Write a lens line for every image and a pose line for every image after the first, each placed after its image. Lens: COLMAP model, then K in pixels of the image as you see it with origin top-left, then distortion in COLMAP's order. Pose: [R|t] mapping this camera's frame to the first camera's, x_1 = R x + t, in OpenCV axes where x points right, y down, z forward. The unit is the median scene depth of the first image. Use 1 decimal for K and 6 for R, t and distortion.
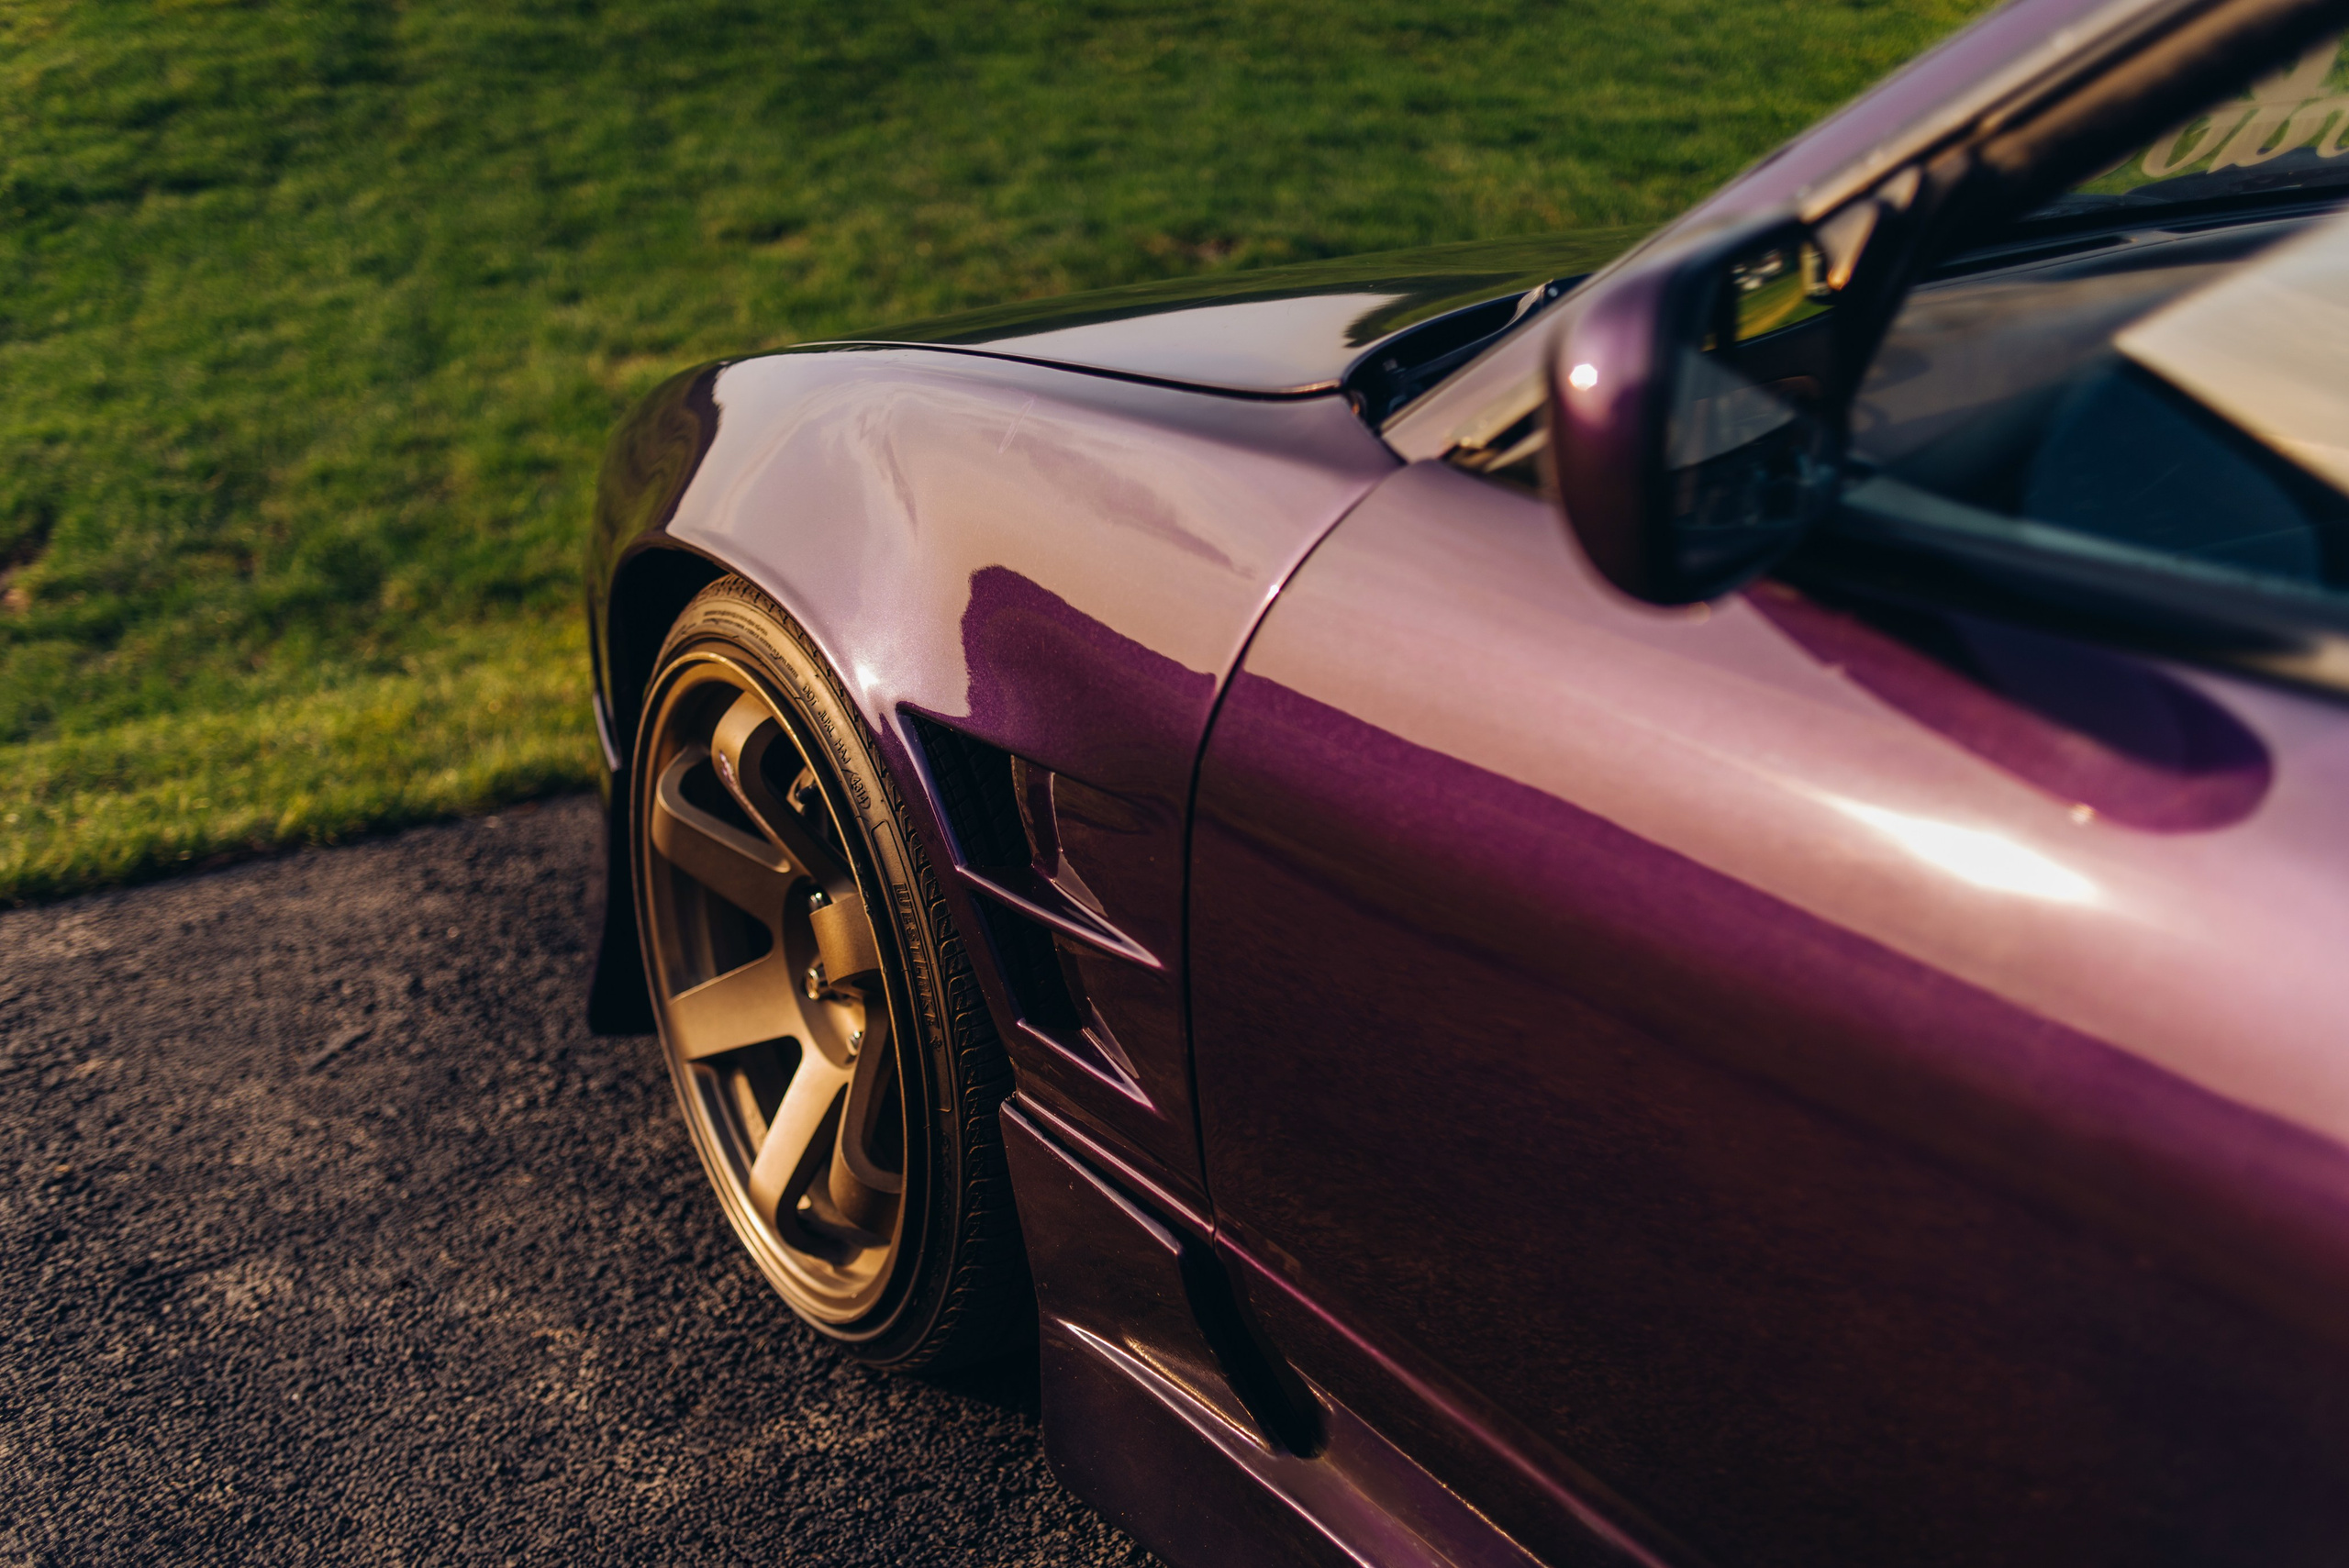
lens RADIAL K [[2397.4, 0, 1174.5], [0, 2397.4, 784.0], [0, 0, 1]] dist [-0.035461, 0.049273]
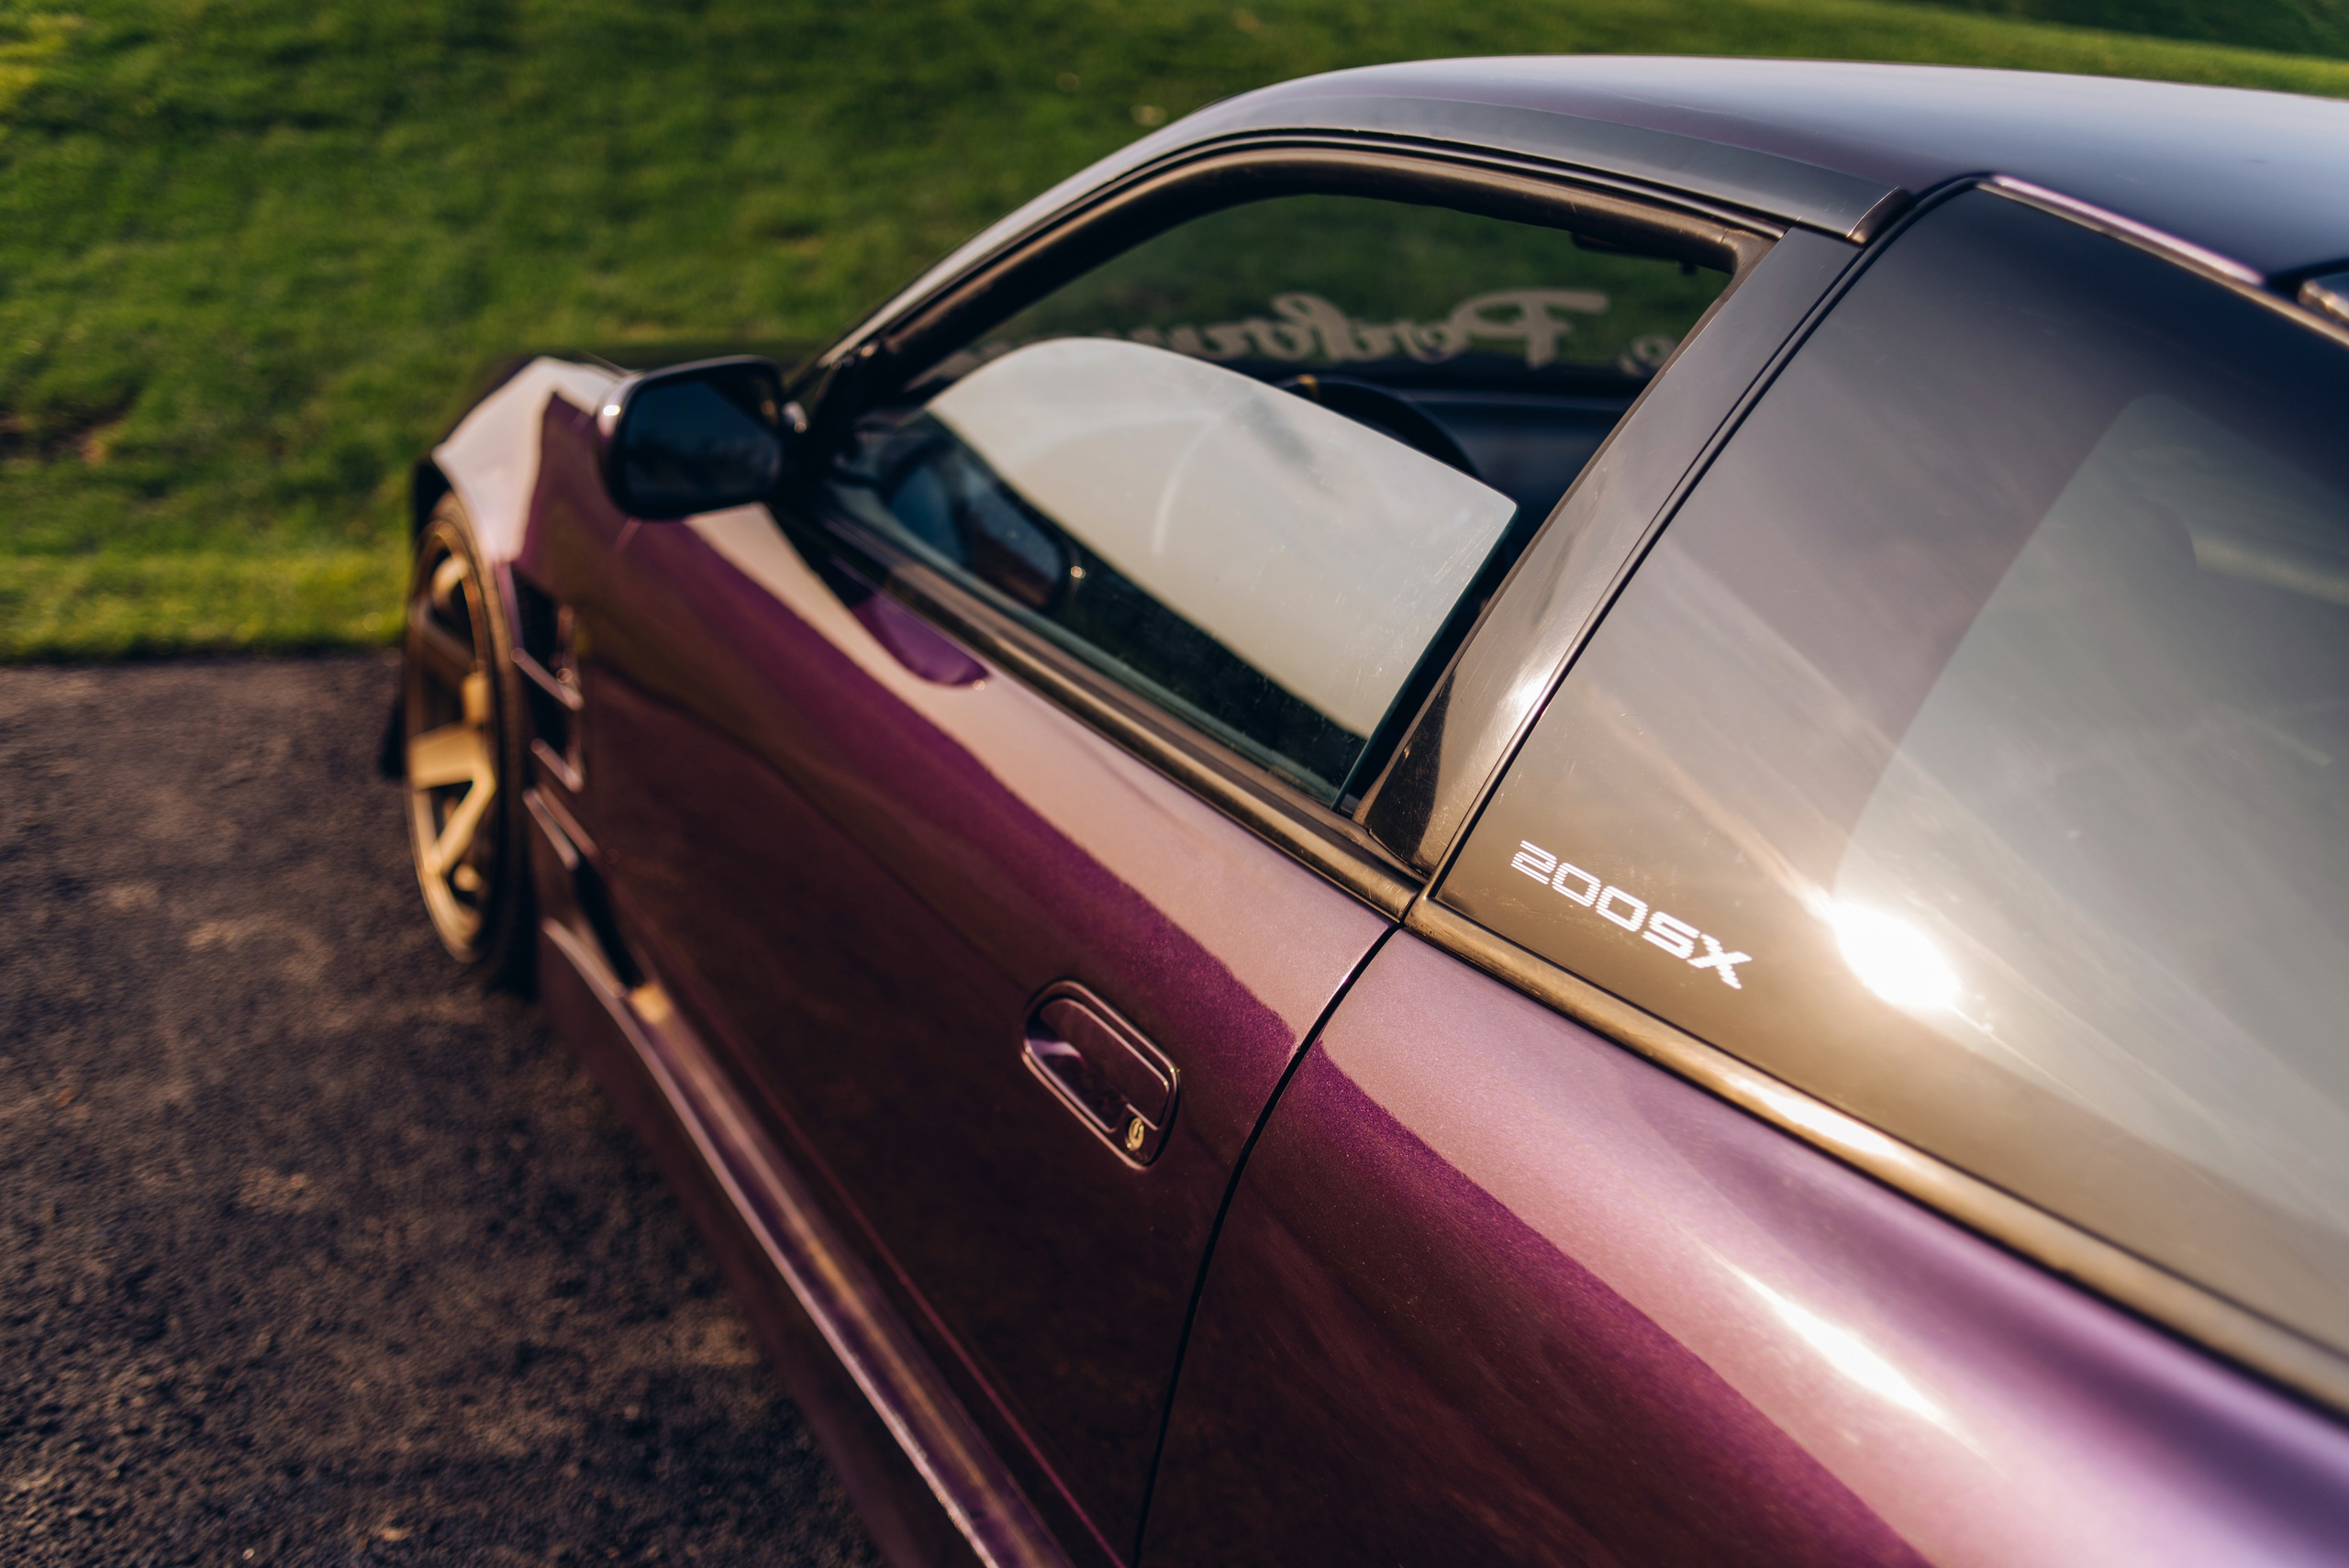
lens RADIAL K [[2397.4, 0, 1174.5], [0, 2397.4, 784.0], [0, 0, 1]] dist [-0.035461, 0.049273]
pose [[0.989524, 0.140255, -0.034216, 0.086196], [-0.140515, 0.990064, -0.005295, 0.013069], [0.033133, 0.010048, 0.999400, -0.139741]]
